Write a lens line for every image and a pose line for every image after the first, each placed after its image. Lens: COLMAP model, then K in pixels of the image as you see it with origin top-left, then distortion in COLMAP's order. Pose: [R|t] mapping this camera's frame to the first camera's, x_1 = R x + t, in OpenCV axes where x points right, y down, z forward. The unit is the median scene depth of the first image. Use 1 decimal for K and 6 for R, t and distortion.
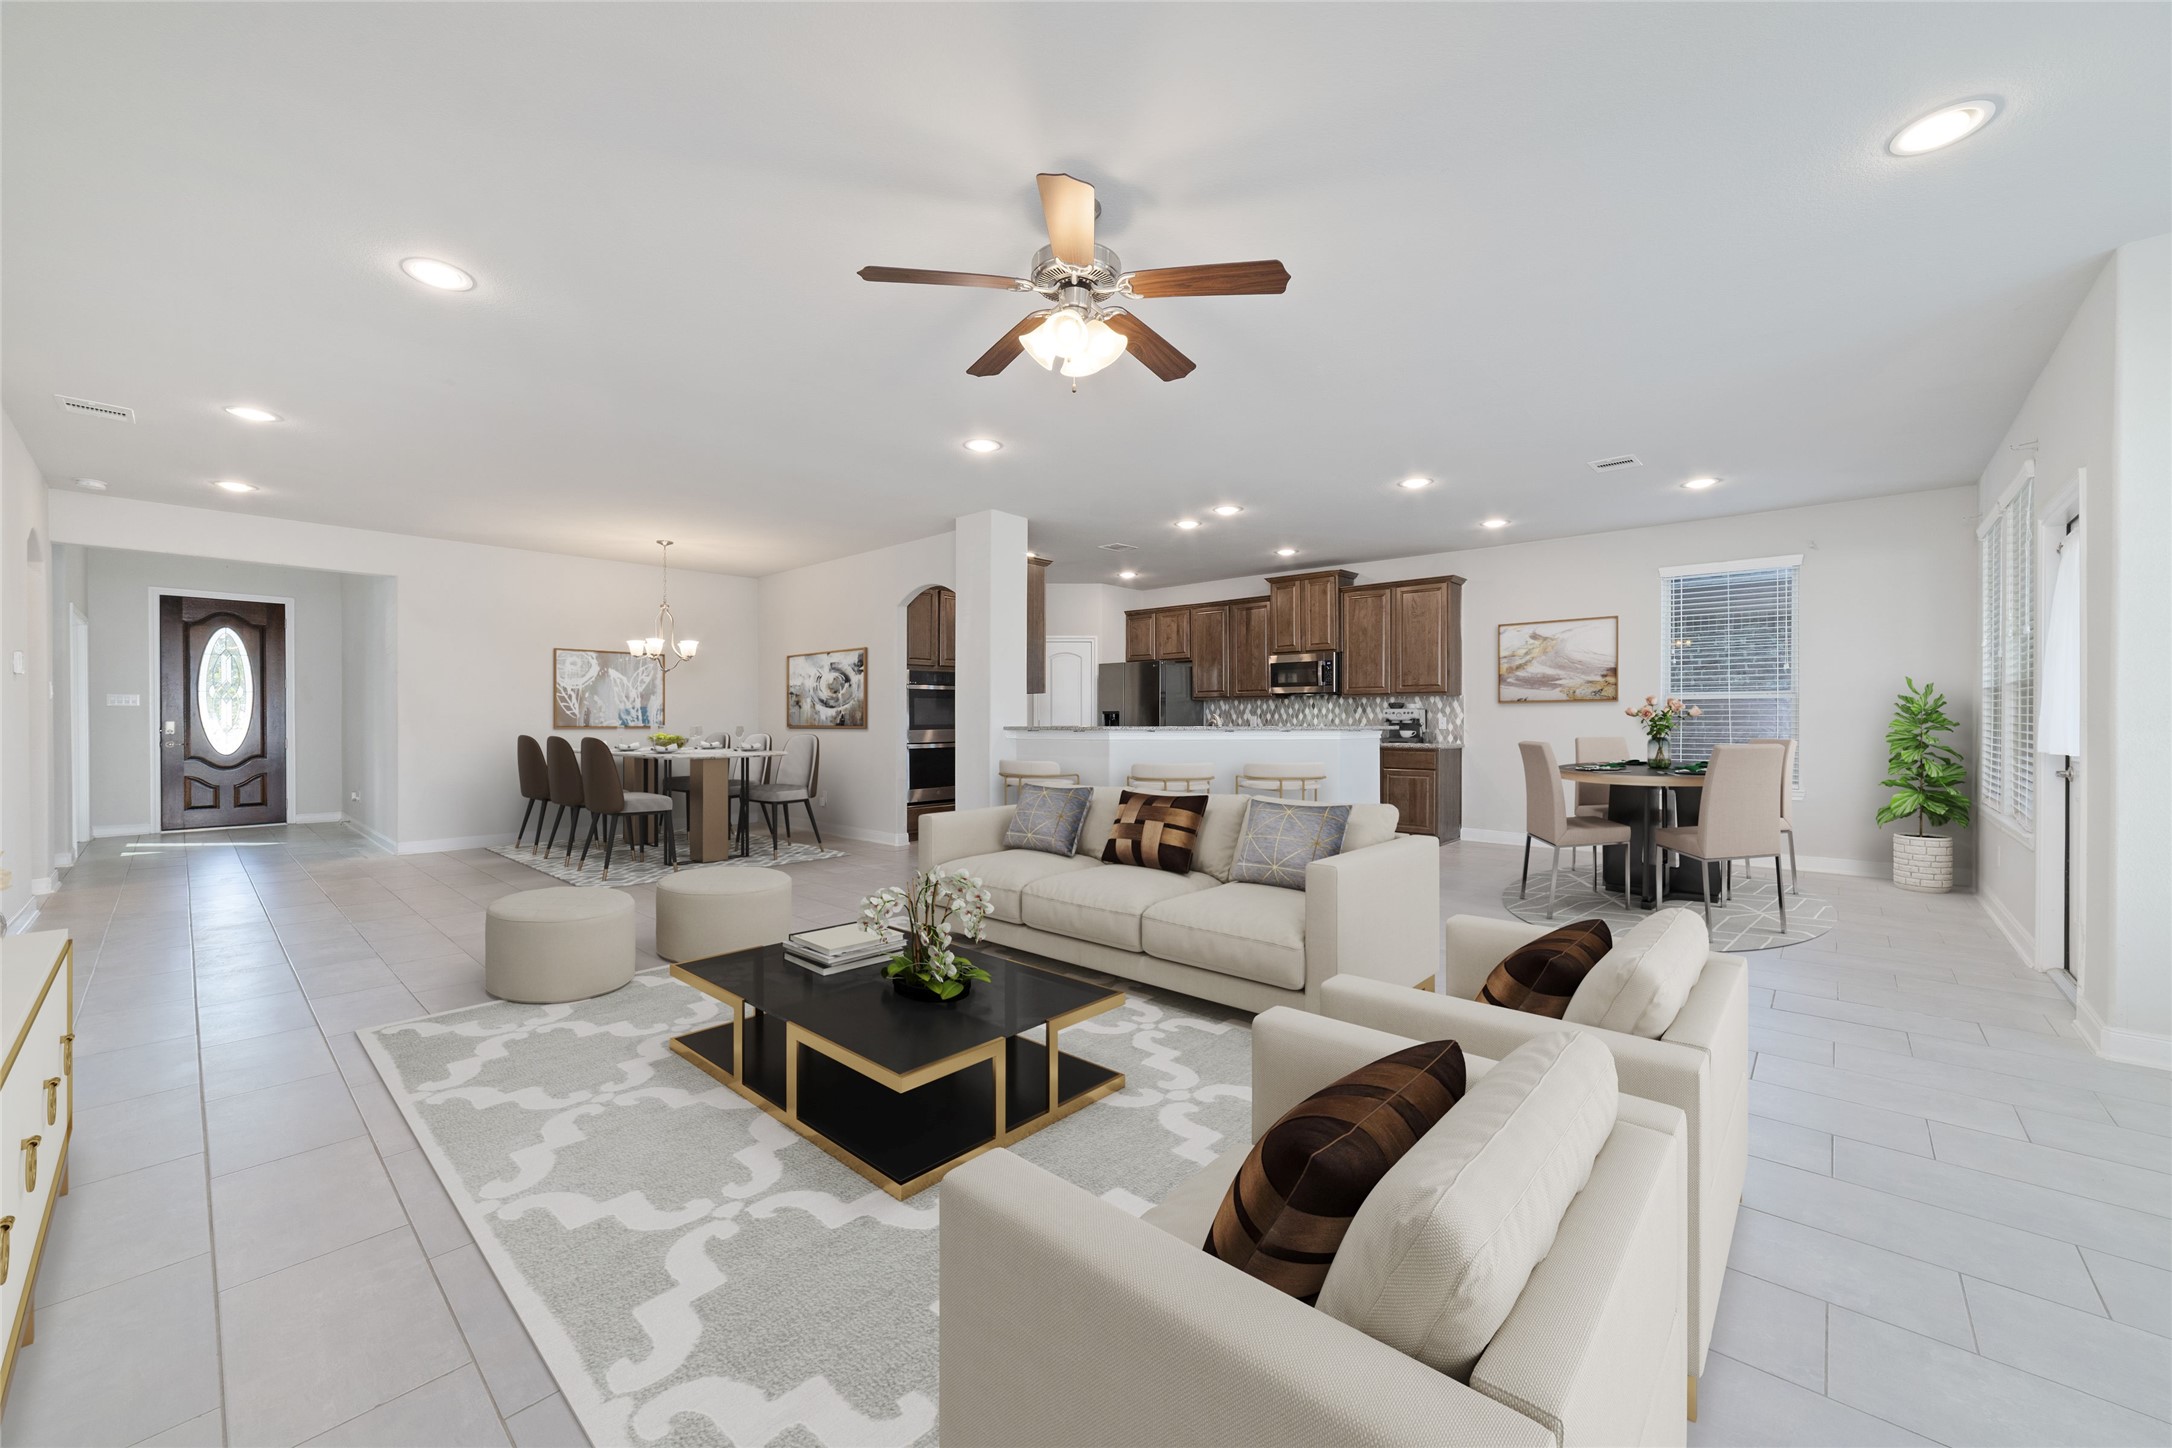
lens RADIAL K [[829.2, 0, 1095.6], [0, 829.2, 717.2], [0, 0, 1]] dist [-0.017193, 0.004033]
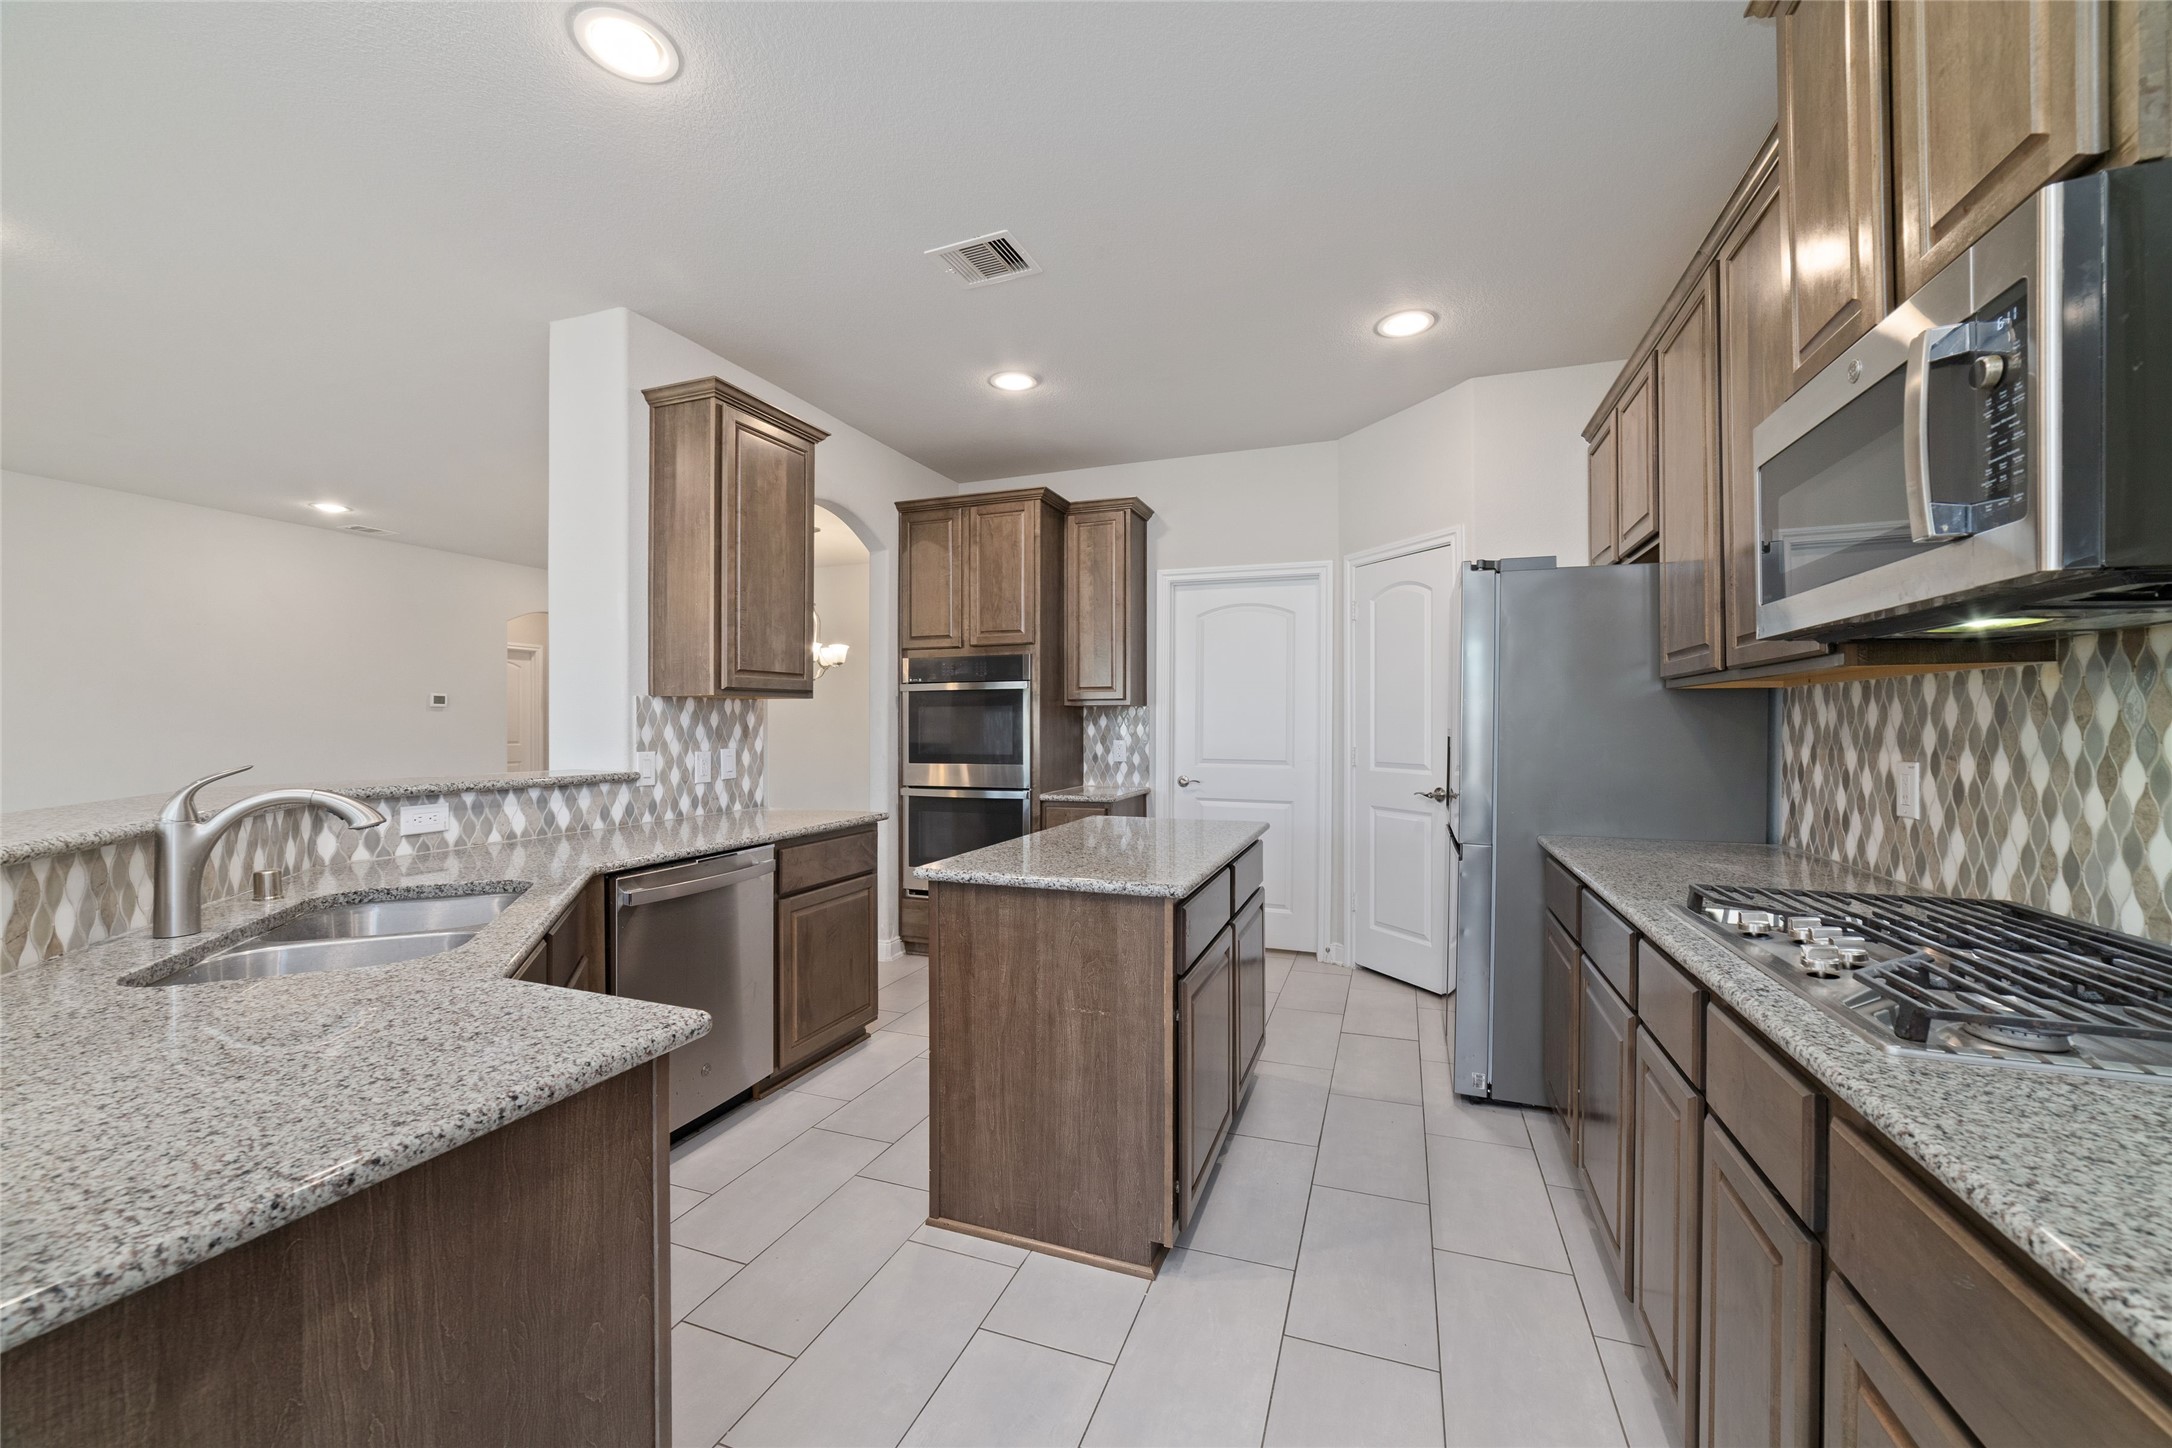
lens RADIAL K [[829.2, 0, 1090.8], [0, 829.2, 724.8], [0, 0, 1]] dist [-0.017193, 0.004033]
pose [[0.369731, 0.002666, -0.929135, 0.315484], [-0.000258, 0.999996, 0.002767, -0.011130], [0.929139, -0.000783, 0.369730, 0.792376]]
